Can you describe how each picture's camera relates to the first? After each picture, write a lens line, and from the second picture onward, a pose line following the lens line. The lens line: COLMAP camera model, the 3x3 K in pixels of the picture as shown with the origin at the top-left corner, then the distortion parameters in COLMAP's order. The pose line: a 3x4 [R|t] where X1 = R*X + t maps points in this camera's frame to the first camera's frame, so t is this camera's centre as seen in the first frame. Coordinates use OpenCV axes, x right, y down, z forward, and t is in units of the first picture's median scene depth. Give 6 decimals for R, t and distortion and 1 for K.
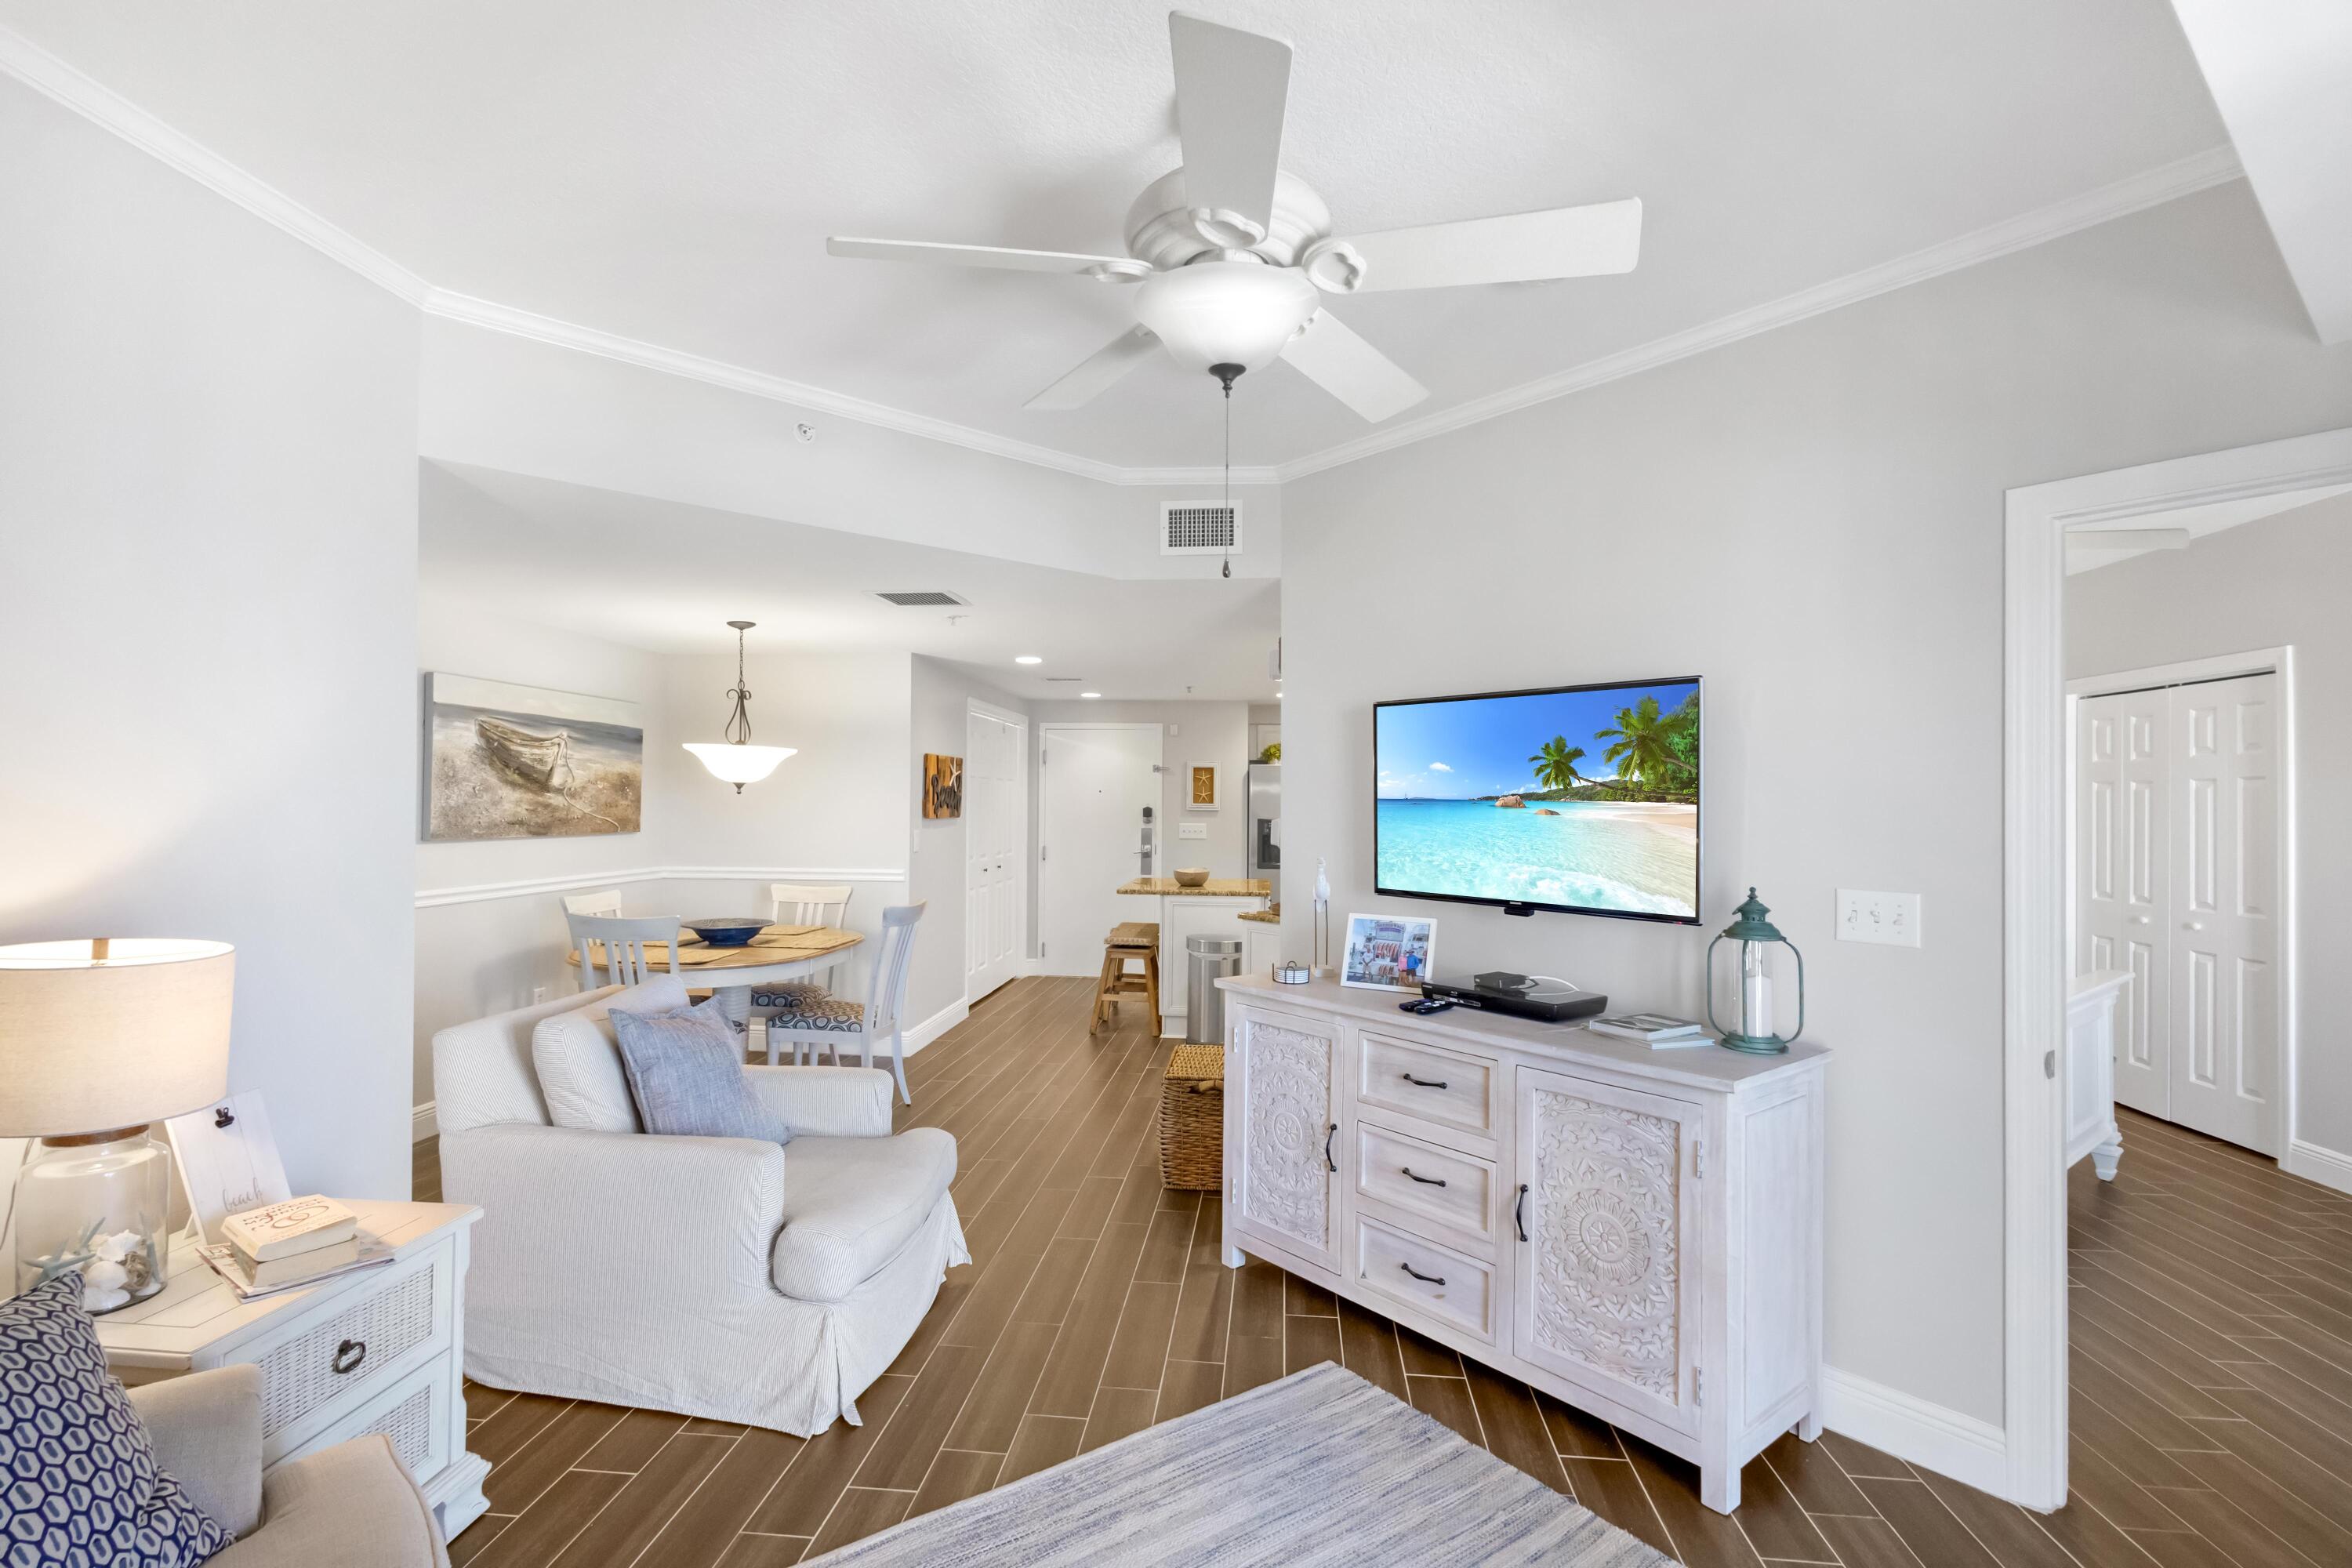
lens RADIAL K [[1111.8, 0, 1185.8], [0, 1111.8, 798.9], [0, 0, 1]] dist [0.009194, -0.001404]
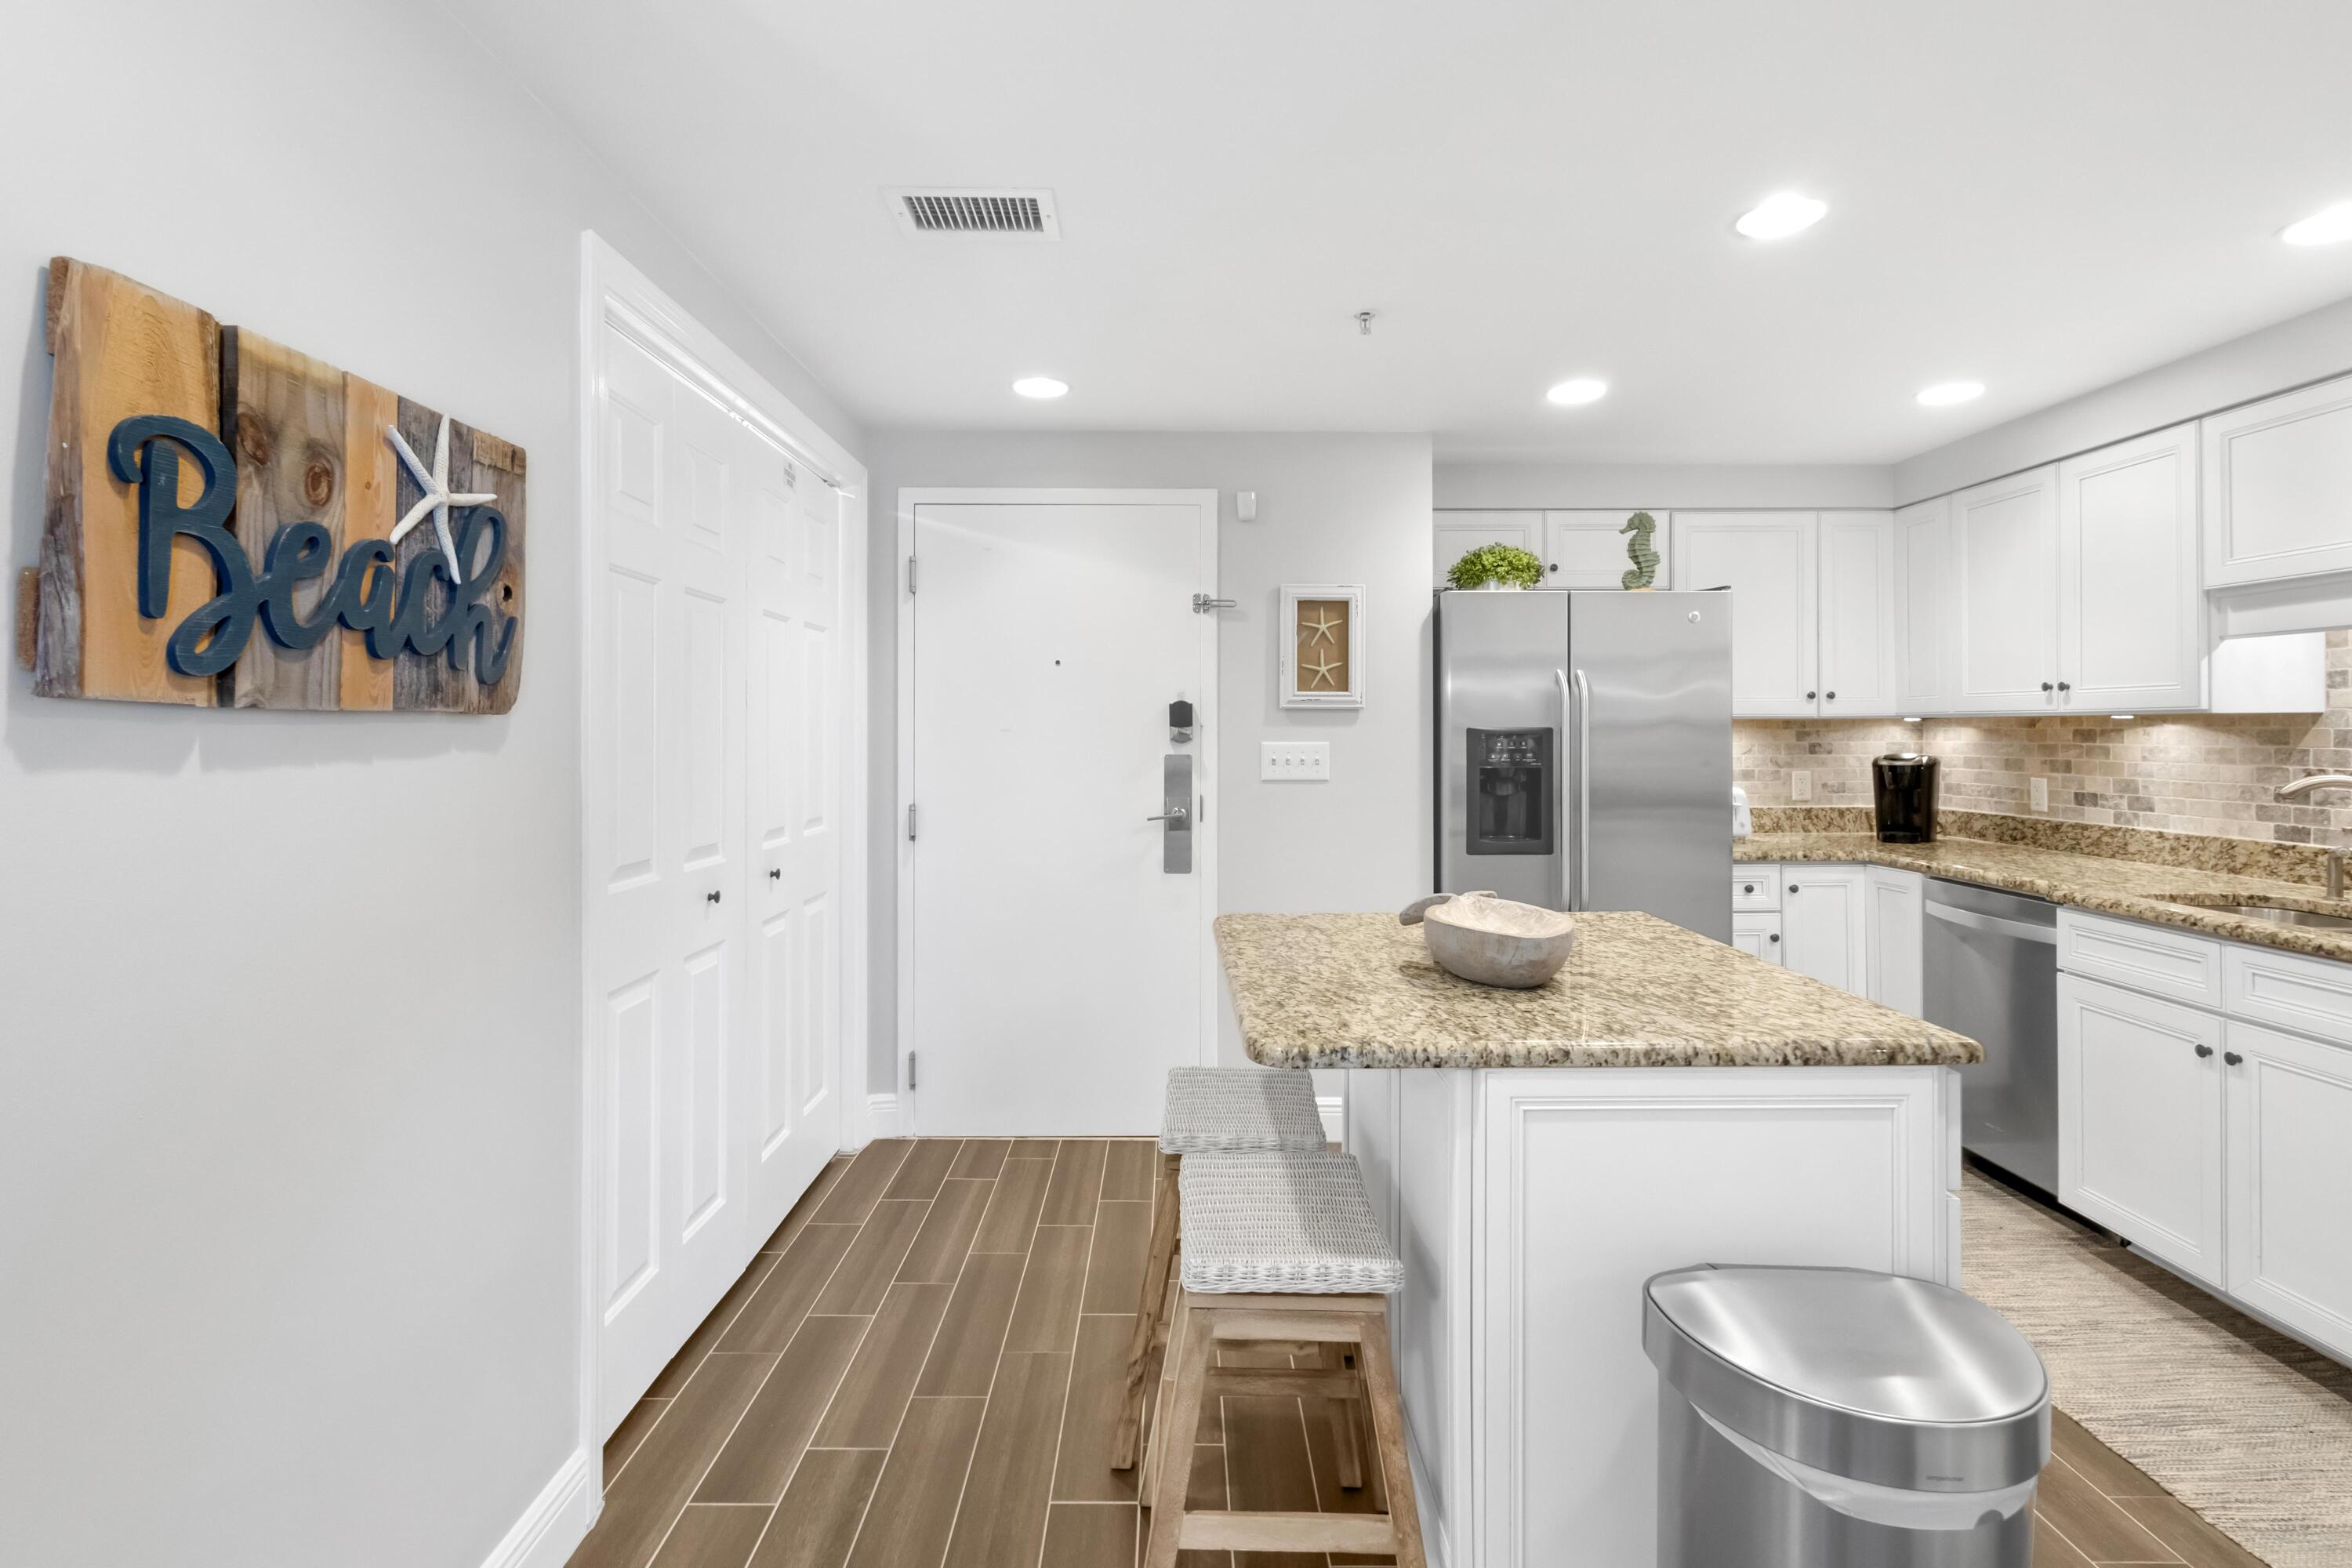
lens RADIAL K [[1111.8, 0, 1193.1], [0, 1111.8, 723.4], [0, 0, 1]] dist [0.009194, -0.001404]
pose [[0.993667, -0.008923, 0.112010, -0.129255], [0.009335, 0.999951, -0.003154, 0.028521], [-0.111977, 0.004180, 0.993702, 1.058895]]
